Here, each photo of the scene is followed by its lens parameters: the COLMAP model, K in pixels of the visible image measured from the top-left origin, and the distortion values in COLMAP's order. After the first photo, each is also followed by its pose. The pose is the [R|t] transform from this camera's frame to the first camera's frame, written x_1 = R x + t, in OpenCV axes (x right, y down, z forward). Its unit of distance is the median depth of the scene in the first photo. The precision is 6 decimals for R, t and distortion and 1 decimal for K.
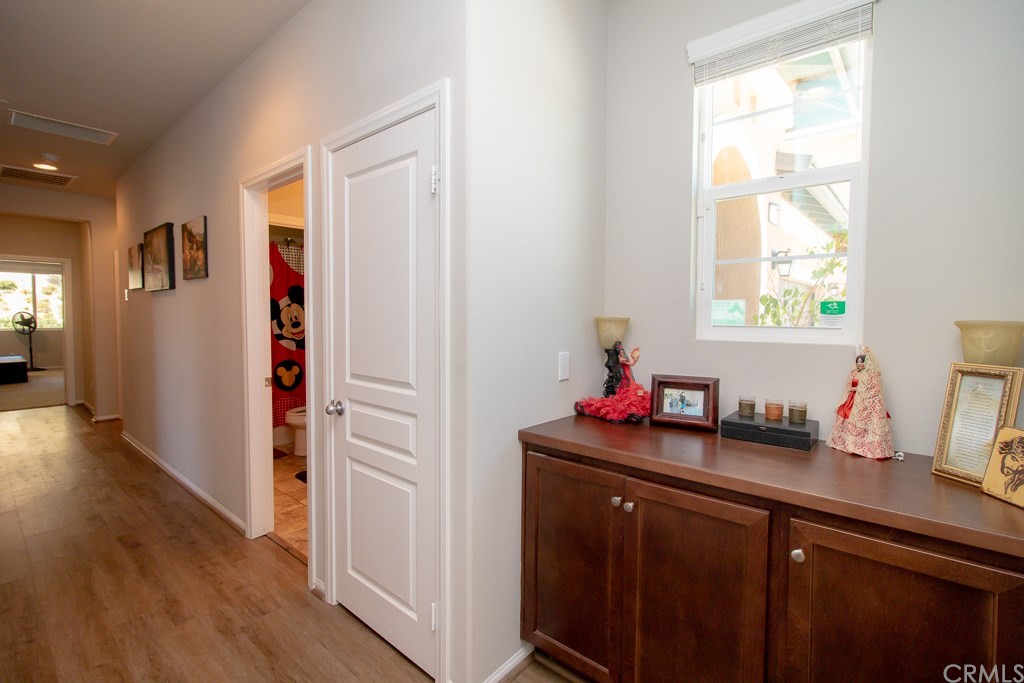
lens RADIAL K [[472.9, 0, 512.9], [0, 472.9, 339.9], [0, 0, 1]] dist [0.000955, 0.000137]
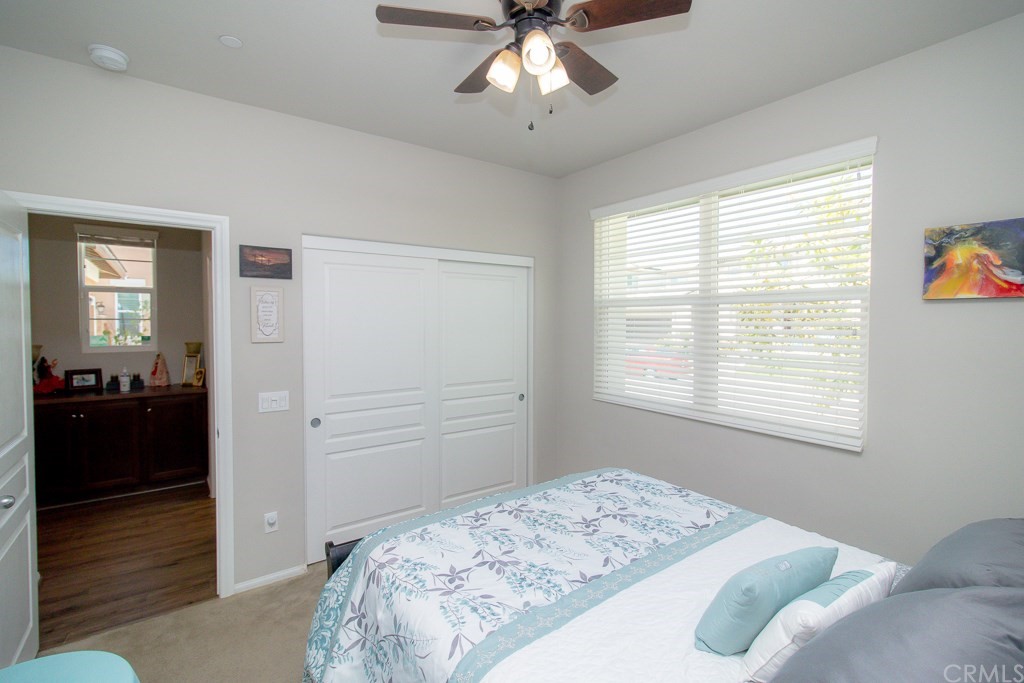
lens RADIAL K [[472.9, 0, 516.5], [0, 472.9, 334.2], [0, 0, 1]] dist [0.000955, 0.000137]
pose [[0.215264, -0.025405, 0.976225, -1.617173], [0.057888, 0.998236, 0.013213, -0.002727], [-0.974839, 0.053667, 0.216355, -1.783369]]
